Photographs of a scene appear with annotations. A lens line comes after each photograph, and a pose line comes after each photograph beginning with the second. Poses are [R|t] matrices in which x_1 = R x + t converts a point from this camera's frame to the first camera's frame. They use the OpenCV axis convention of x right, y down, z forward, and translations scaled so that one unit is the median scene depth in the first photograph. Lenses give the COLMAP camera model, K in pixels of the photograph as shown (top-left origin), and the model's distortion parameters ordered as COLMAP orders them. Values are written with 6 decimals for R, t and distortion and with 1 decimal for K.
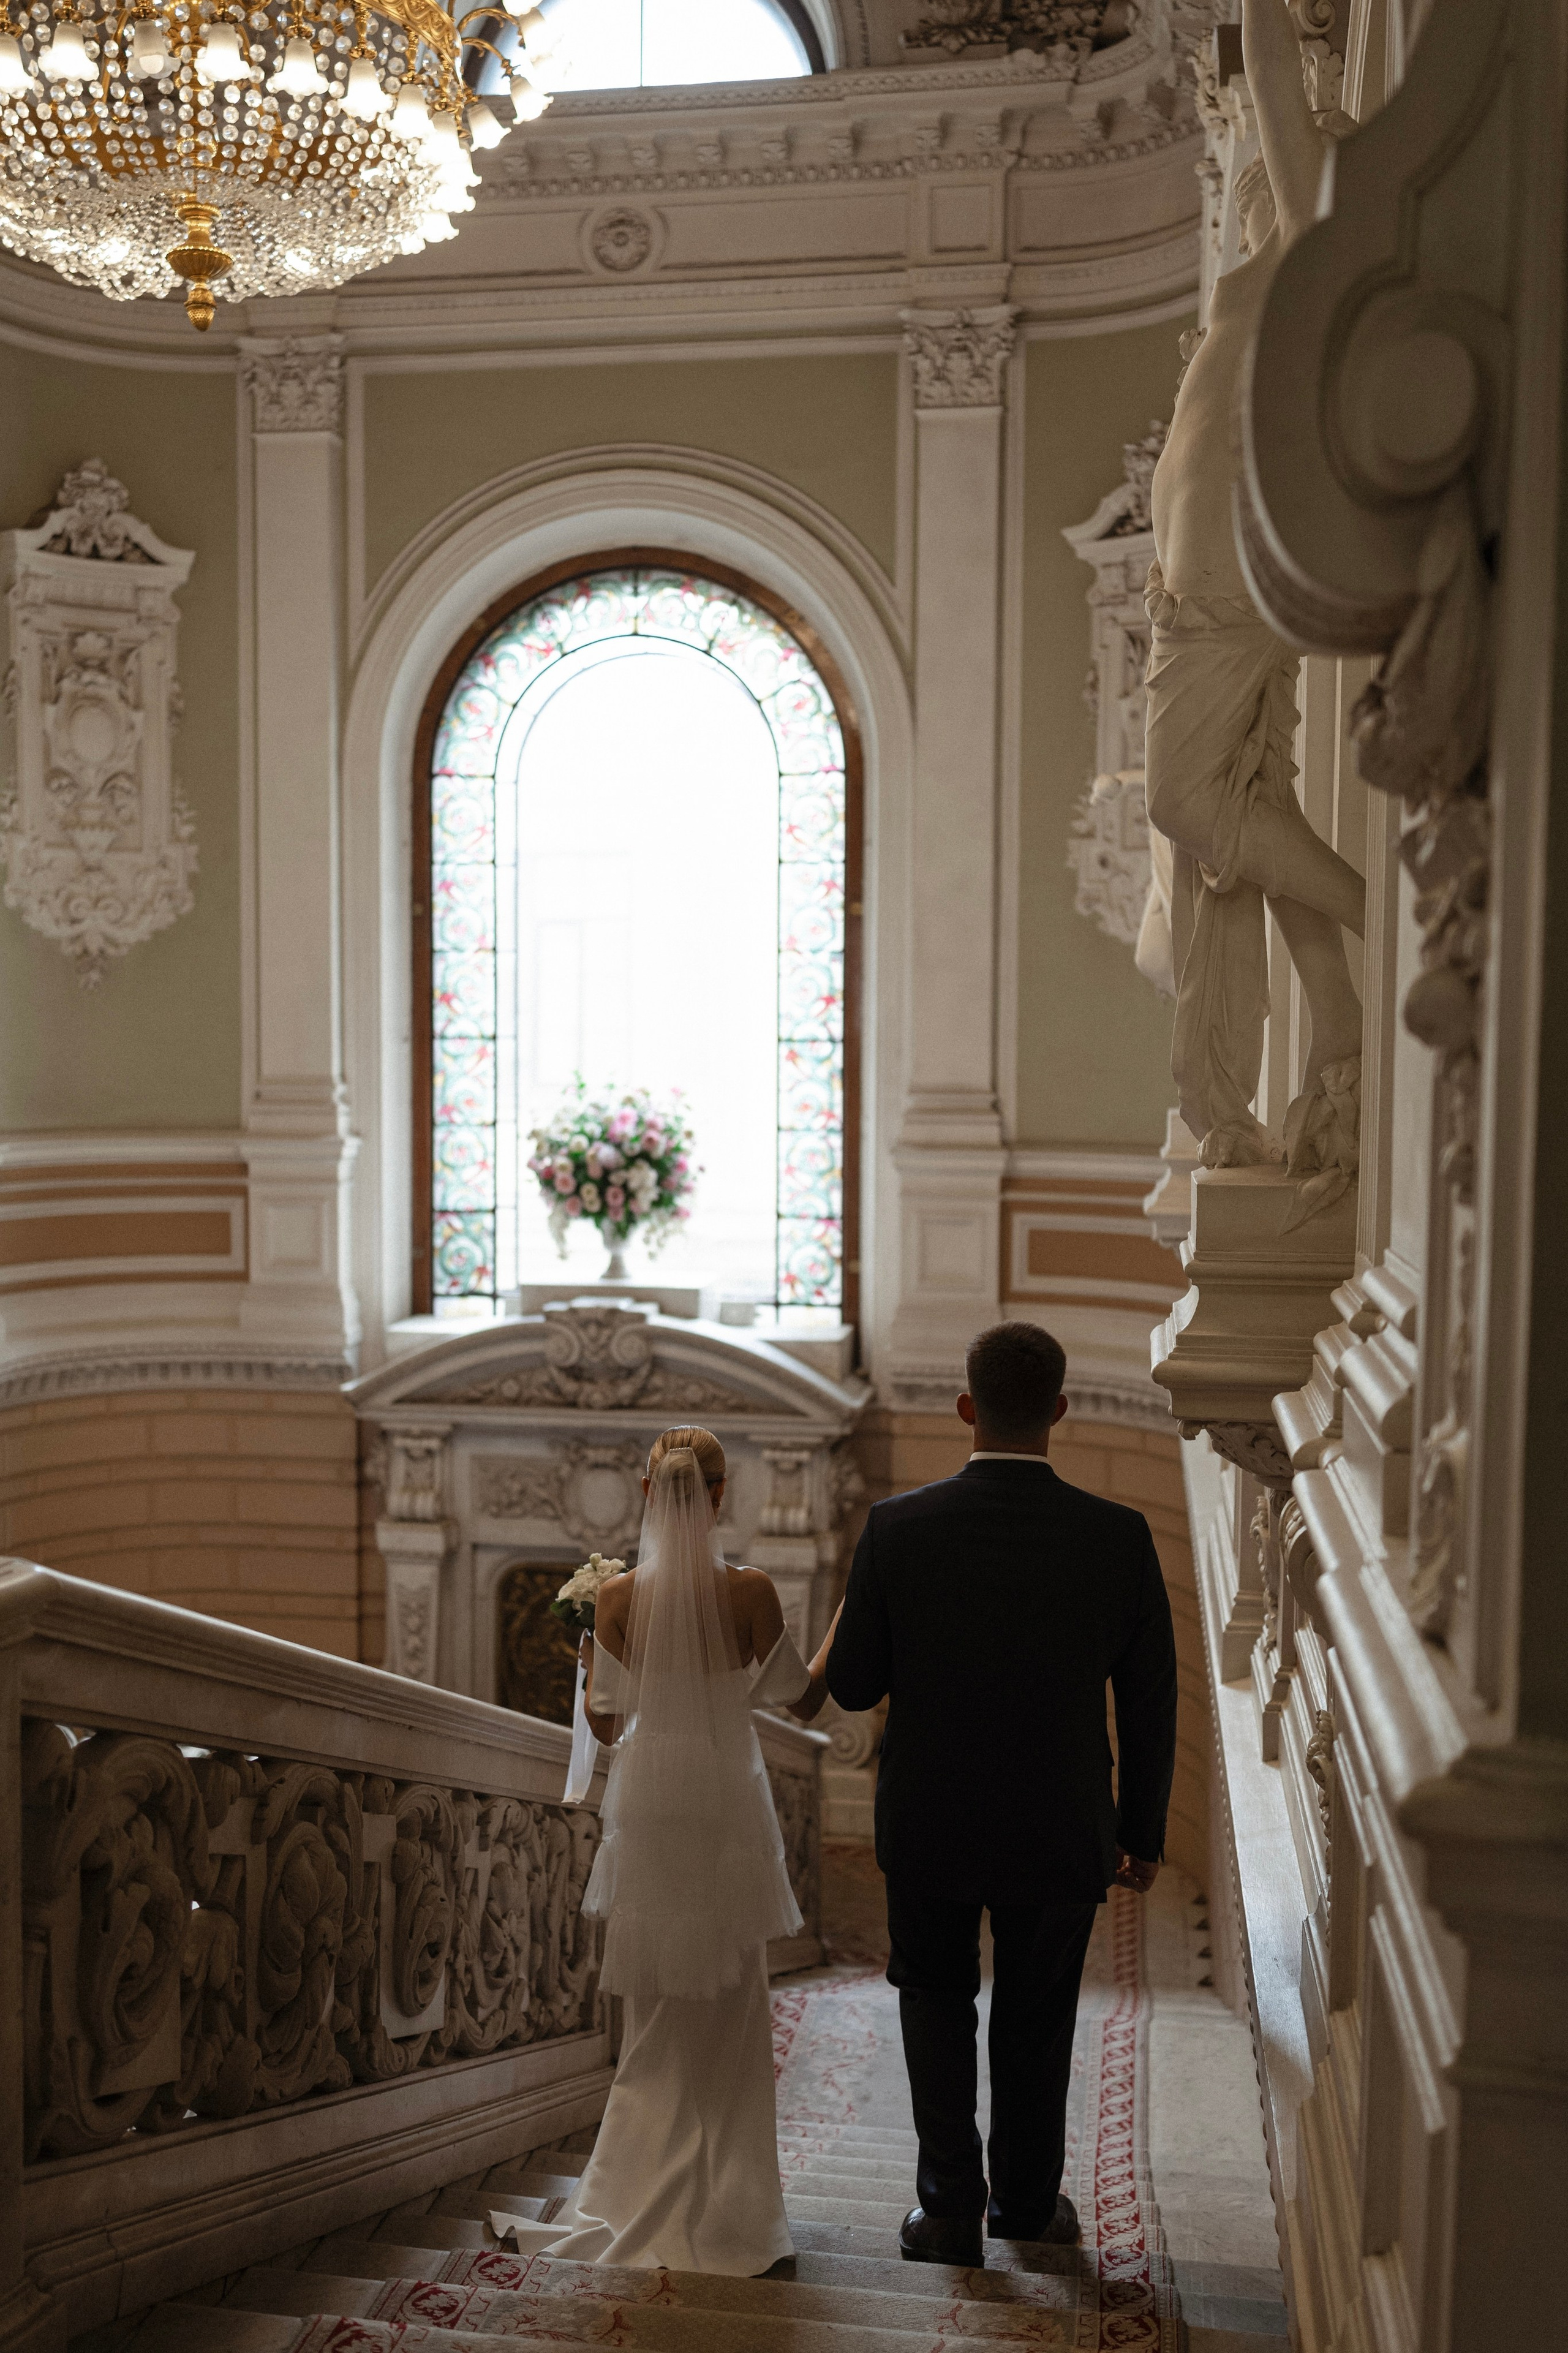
lens RADIAL K [[2302.2, 0, 784.0], [0, 2302.2, 1176.5], [0, 0, 1]] dist [0.010501, -0.003956]
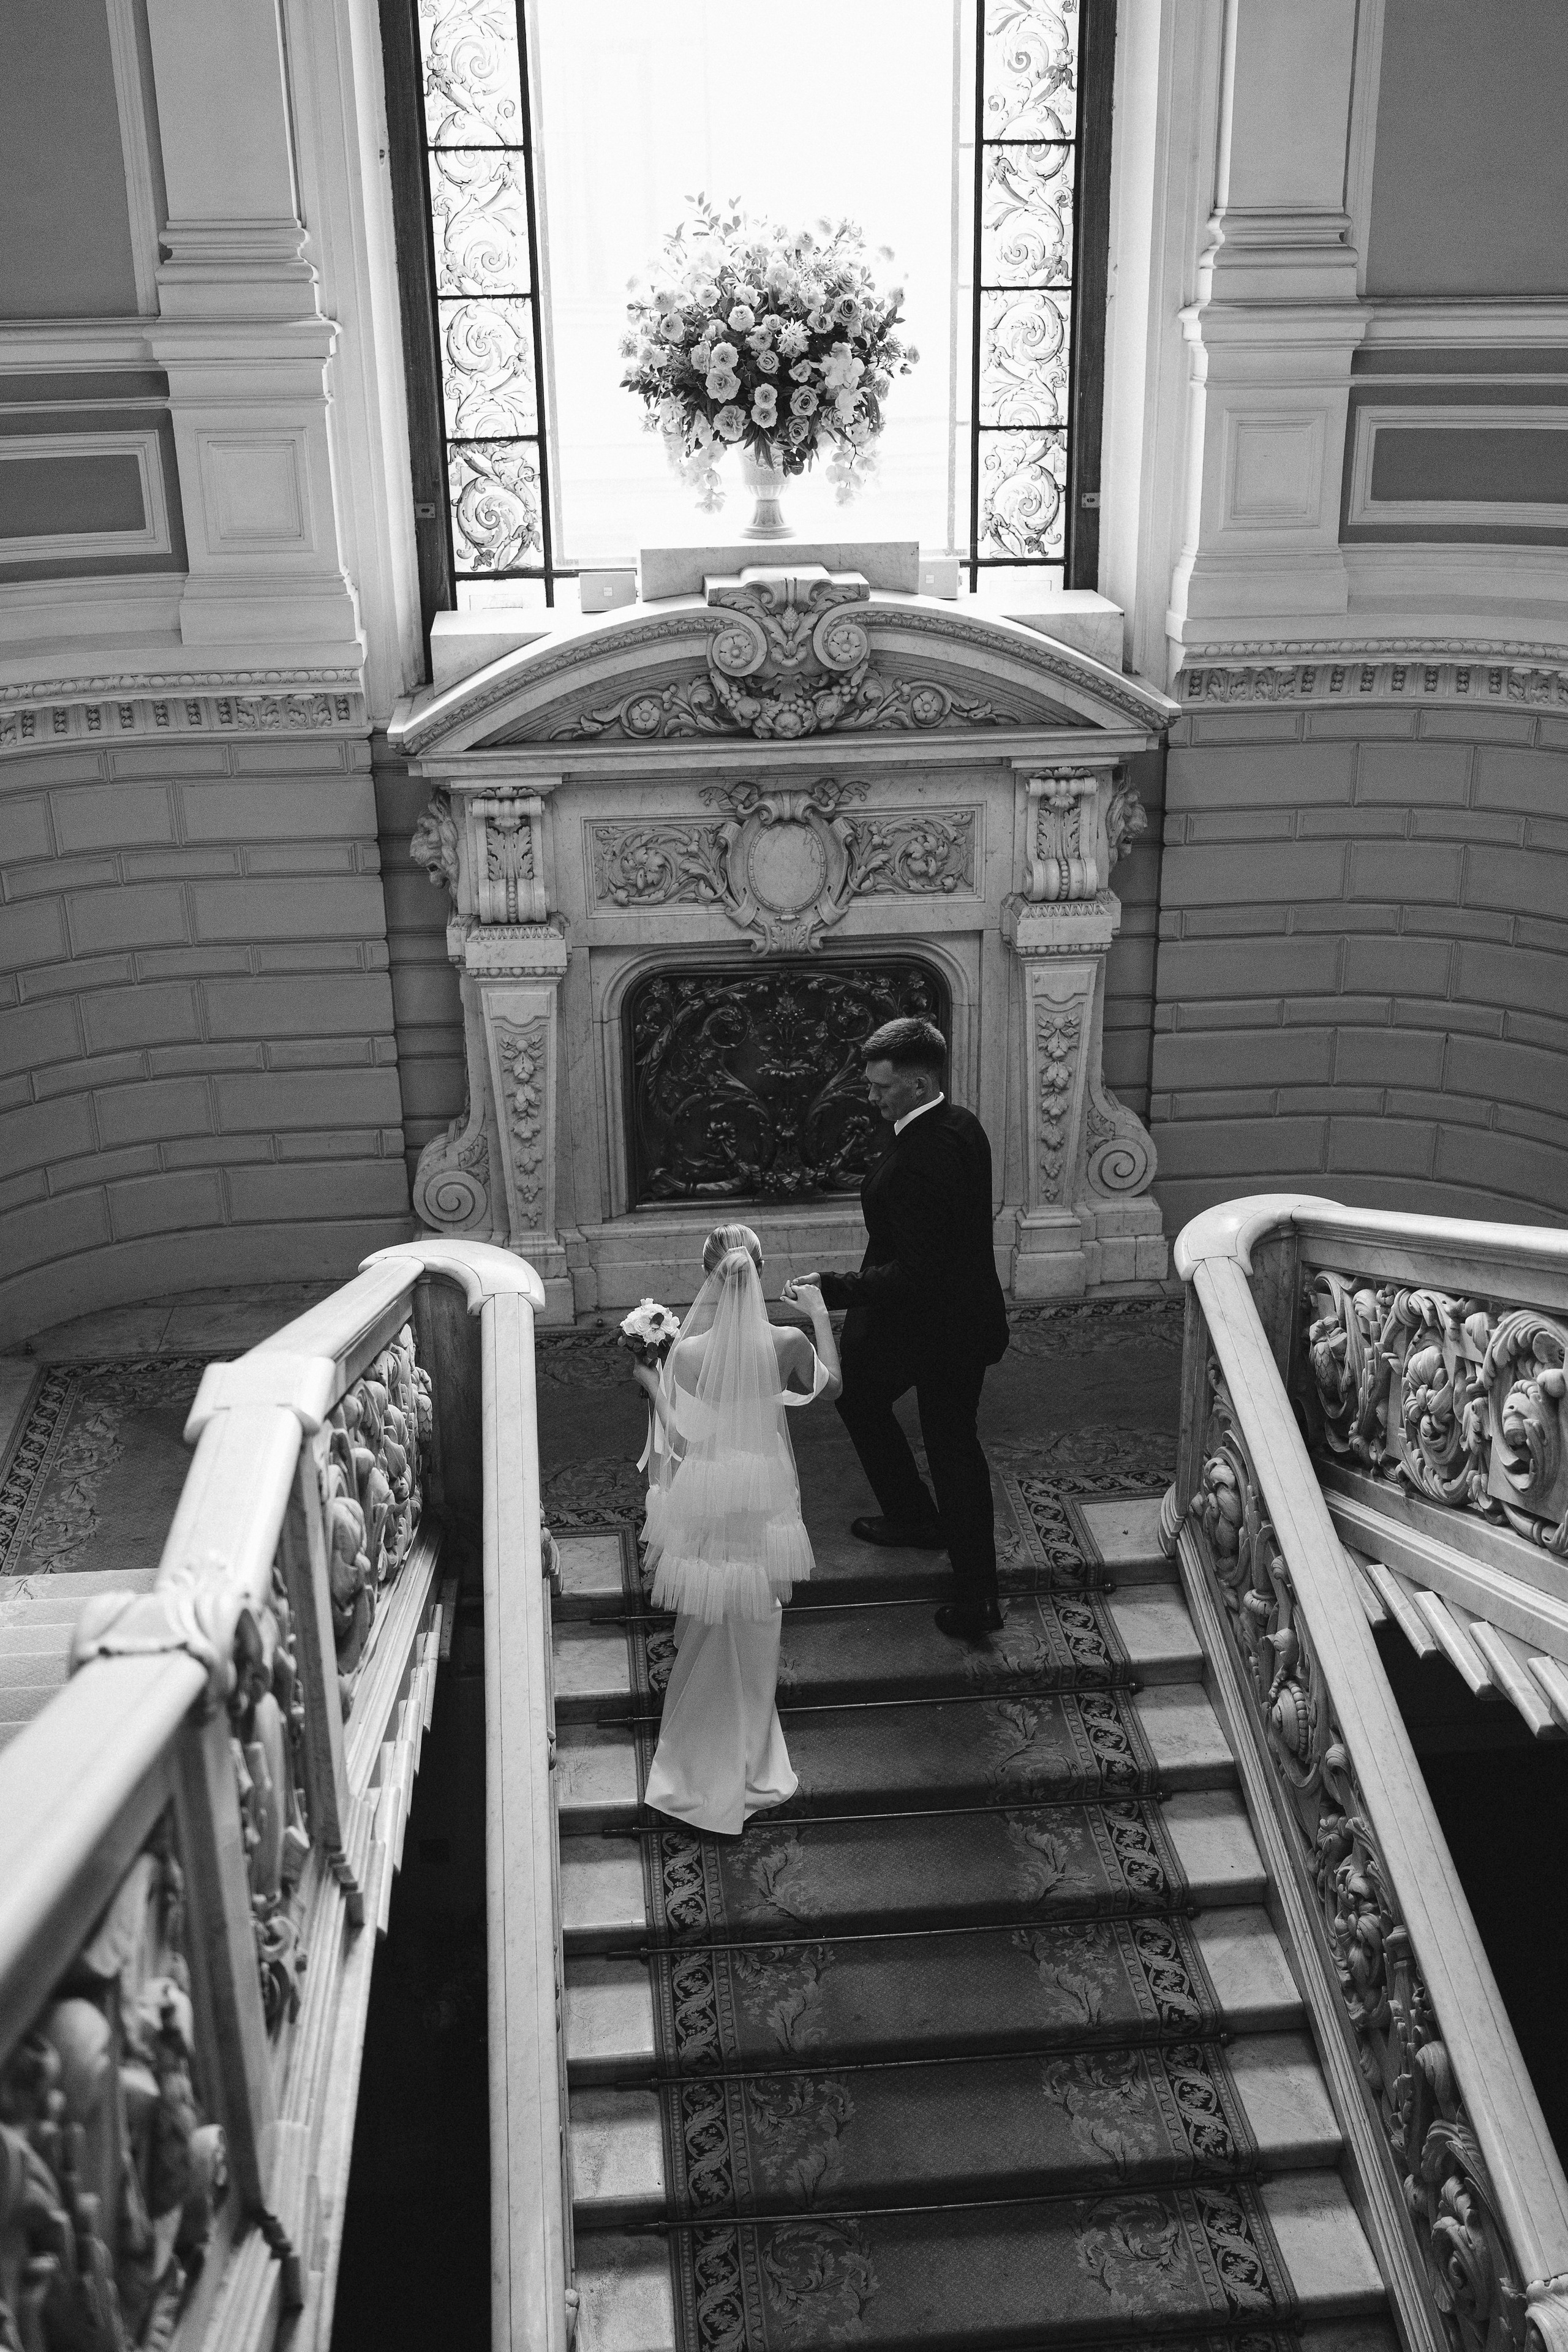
lens RADIAL K [[2301.4, 0, 784.0], [0, 2301.4, 1176.0], [0, 0, 1]] dist [0.010501, -0.003956]
pose [[0.968690, -0.112456, 0.221344, -0.240404], [0.037368, 0.947419, 0.317808, 0.008285], [-0.245445, -0.299586, 0.921957, 0.335326]]
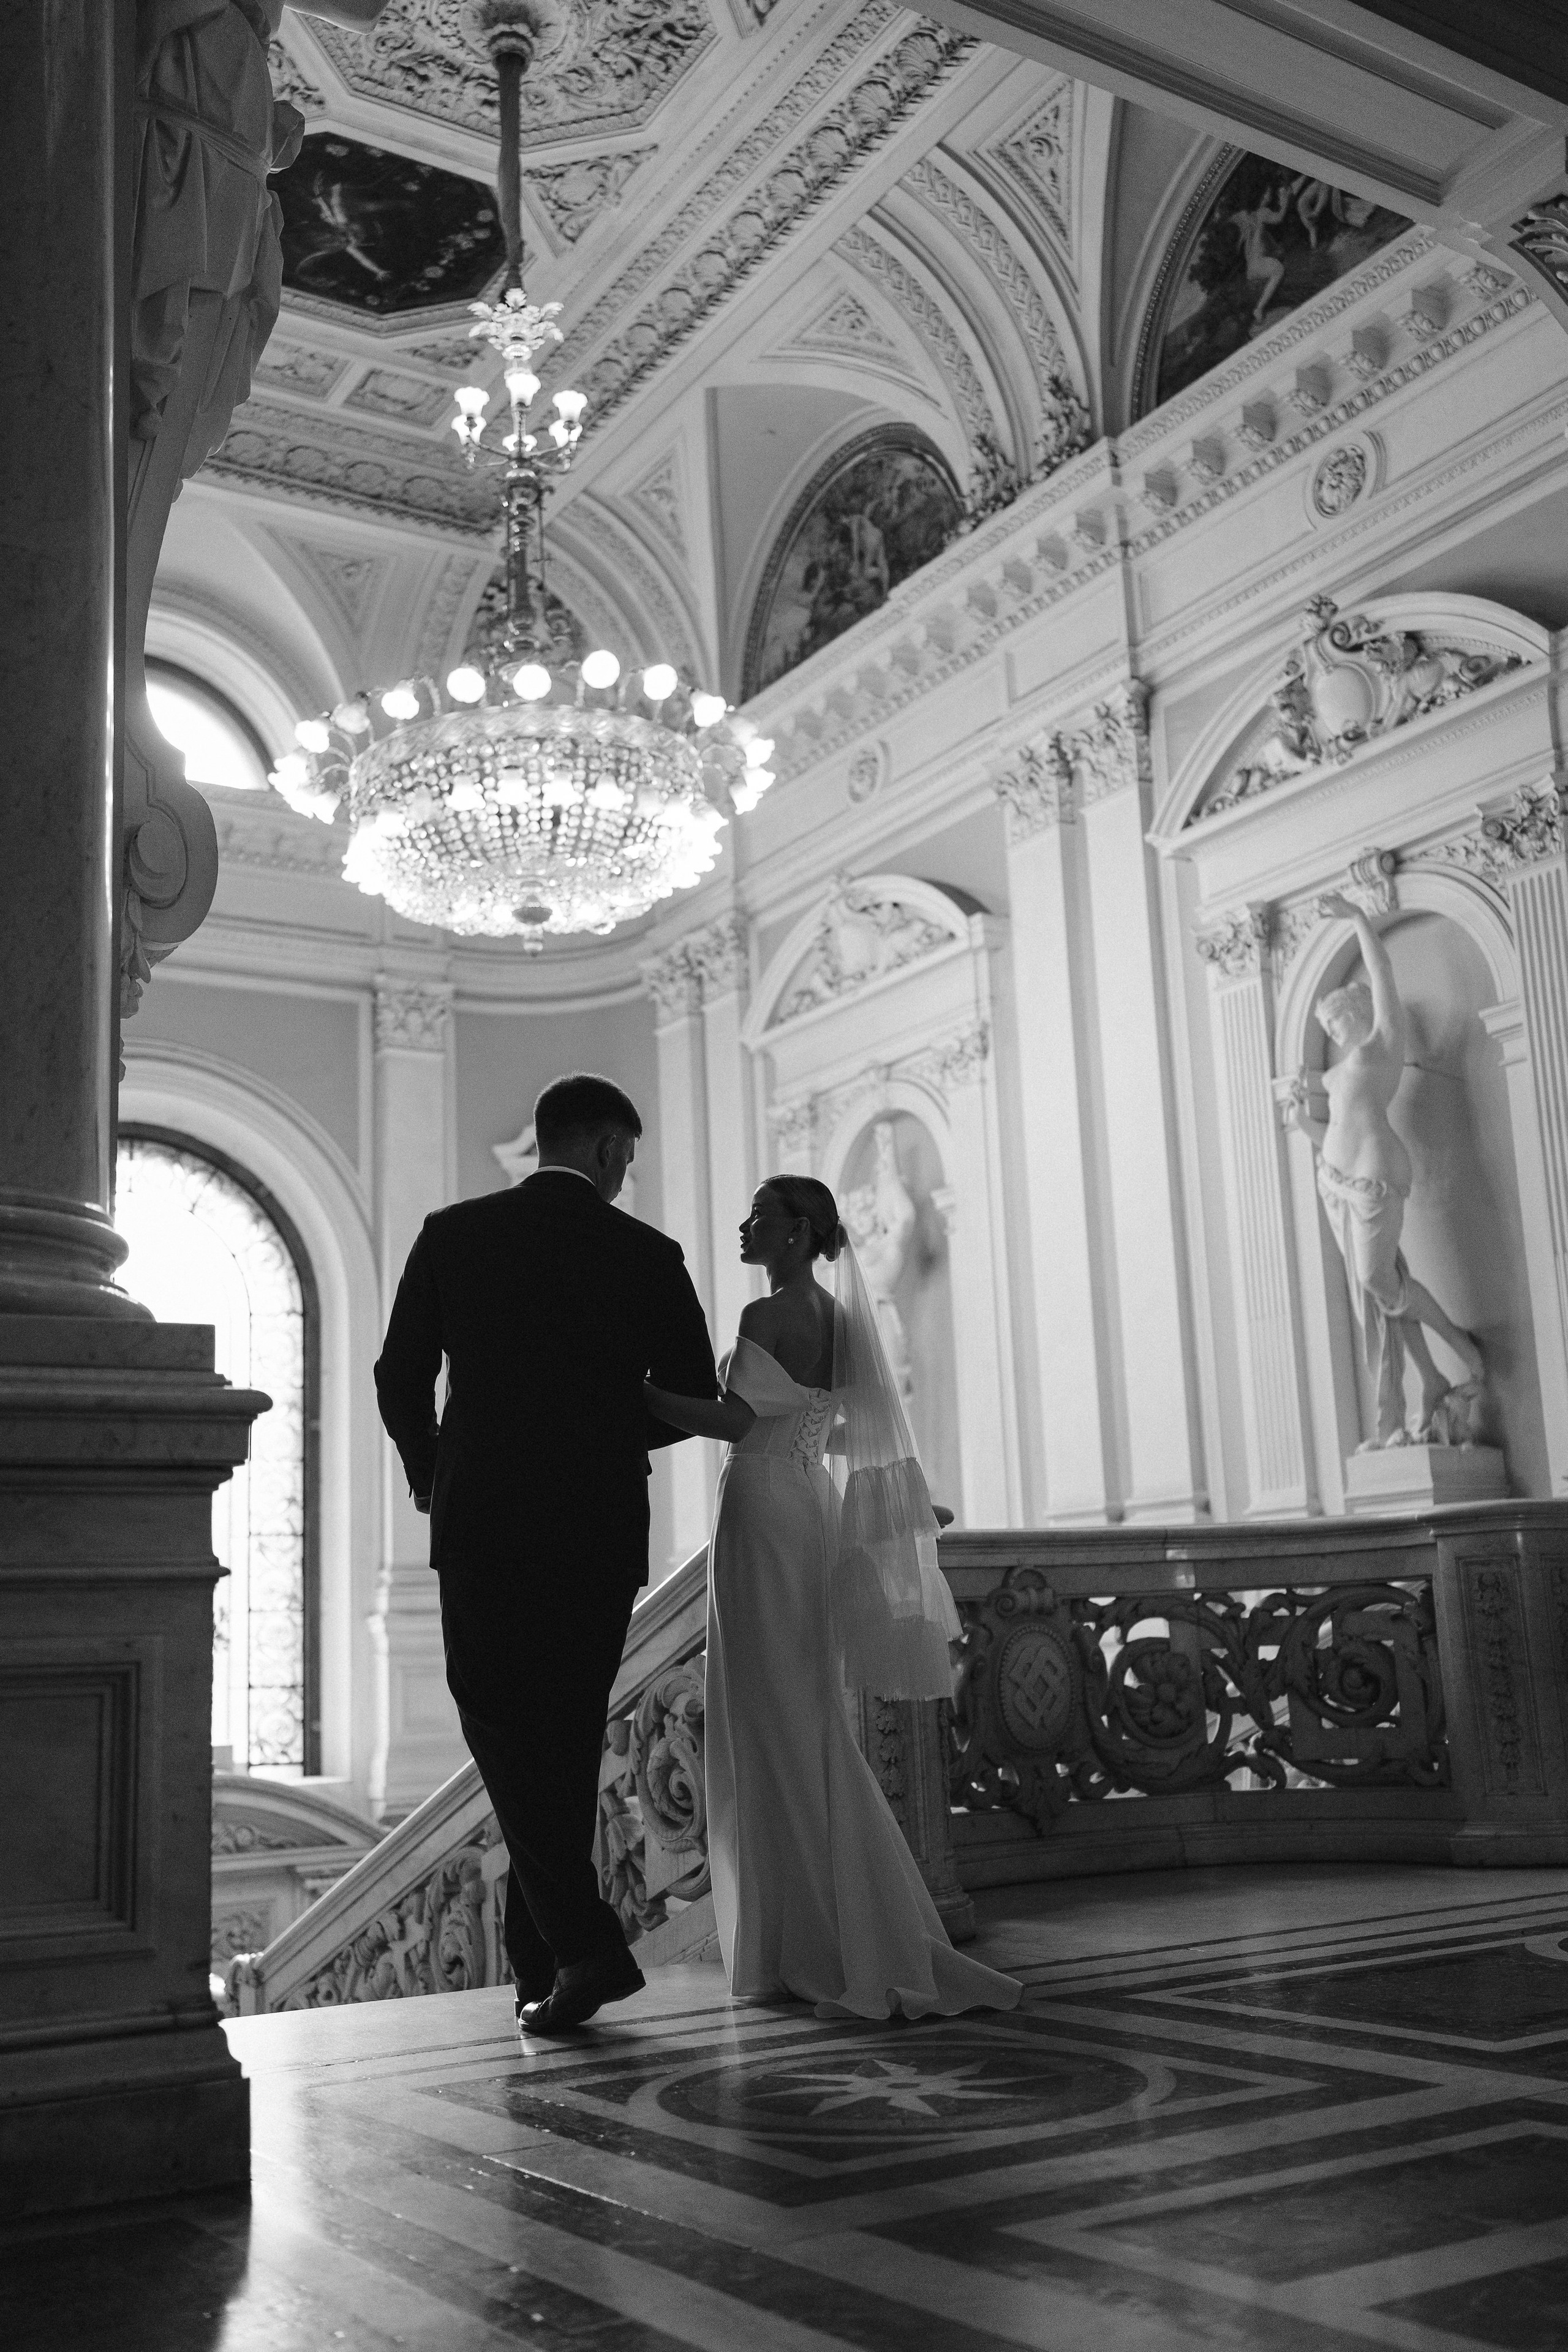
lens RADIAL K [[2301.4, 0, 784.0], [0, 2301.4, 1176.0], [0, 0, 1]] dist [0.010501, -0.003956]
pose [[0.759392, 0.098520, 0.643131, -0.591066], [0.088101, 0.963795, -0.251669, 0.087779], [-0.644641, 0.247776, 0.723219, -0.080395]]
